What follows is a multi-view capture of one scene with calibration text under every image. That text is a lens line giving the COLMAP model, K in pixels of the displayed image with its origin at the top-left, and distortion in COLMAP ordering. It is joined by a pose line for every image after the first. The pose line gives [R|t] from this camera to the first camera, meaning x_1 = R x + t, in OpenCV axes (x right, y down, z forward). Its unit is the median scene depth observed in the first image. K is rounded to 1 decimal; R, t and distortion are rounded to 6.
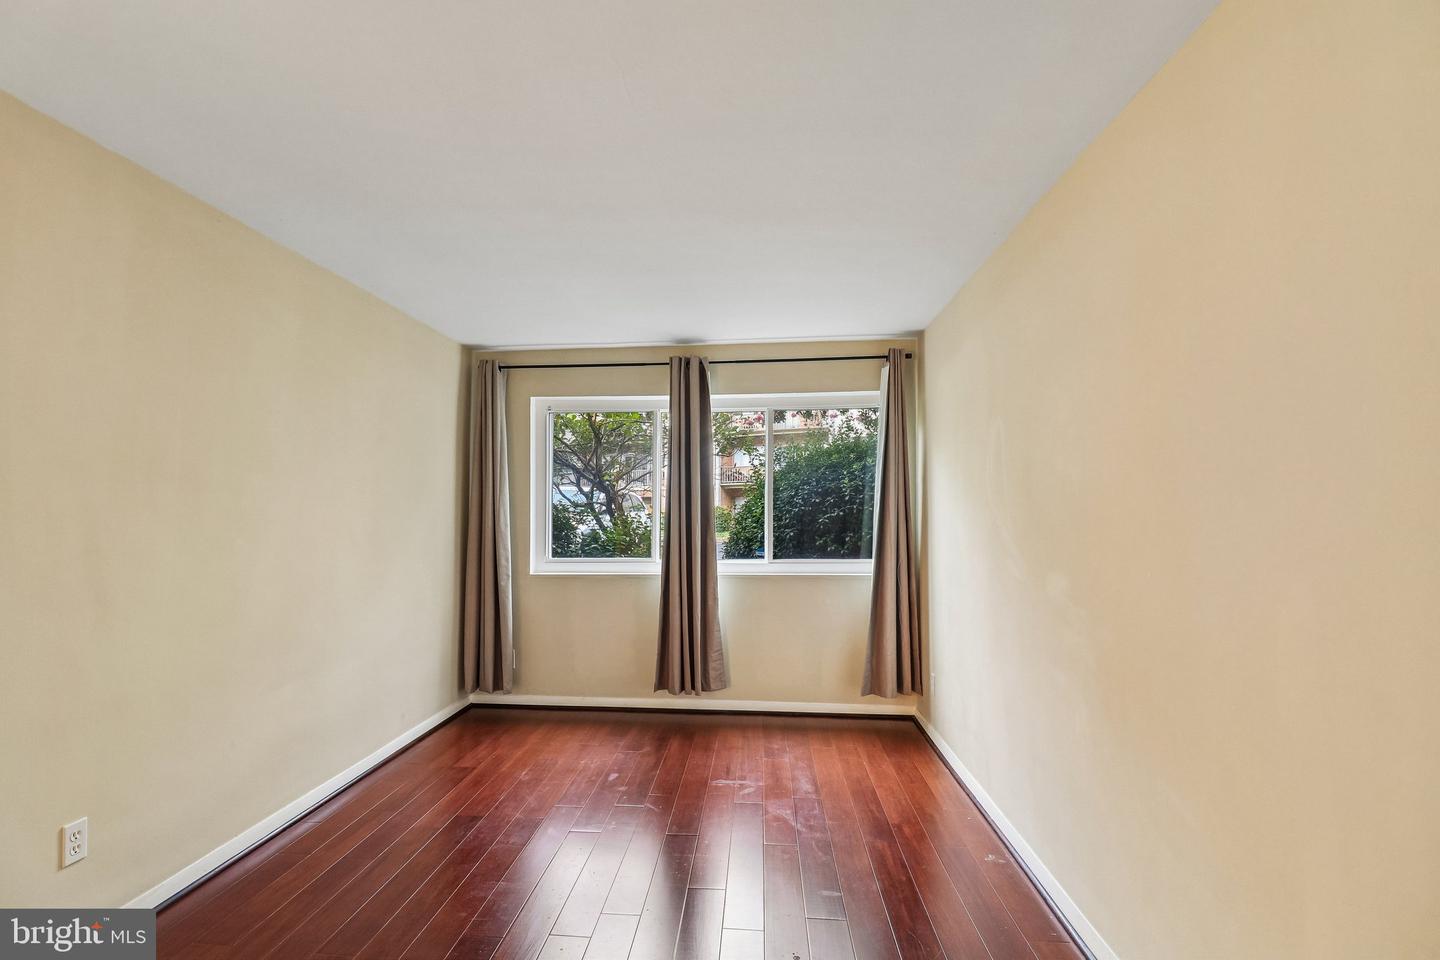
lens RADIAL K [[683.9, 0, 705.7], [0, 683.9, 474.3], [0, 0, 1]] dist [0.003226, -0.014647]
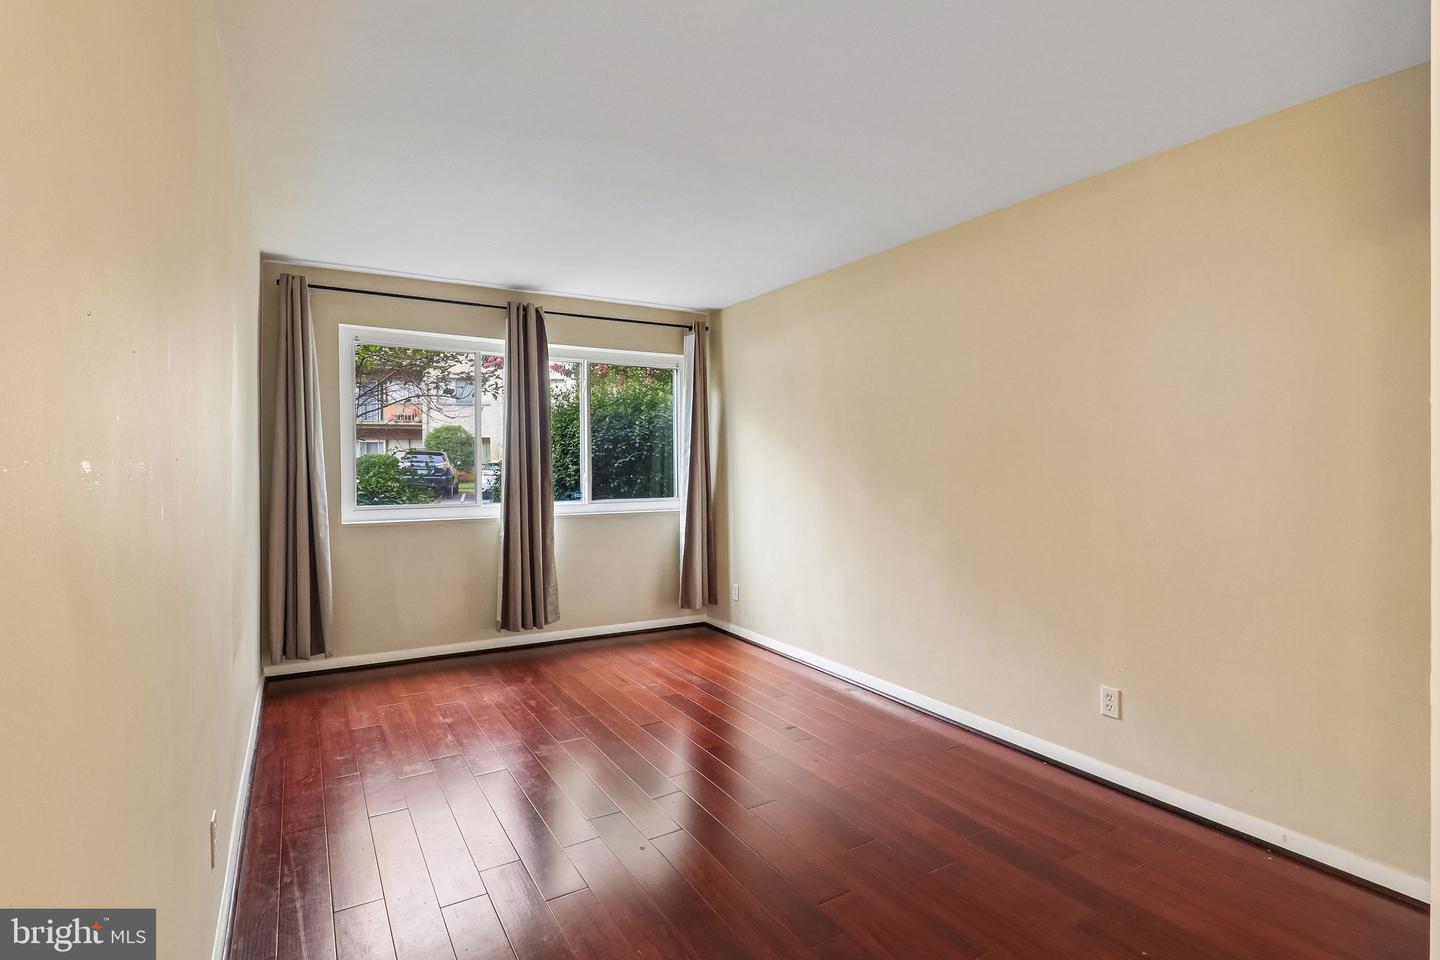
lens RADIAL K [[694.3, 0, 705.6], [0, 694.3, 456.4], [0, 0, 1]] dist [0.008304, -0.015650]
pose [[0.818682, 0.009332, 0.574171, -0.398312], [-0.041279, 0.998238, 0.042633, -0.000703], [-0.572761, -0.058604, 0.817625, -0.010792]]
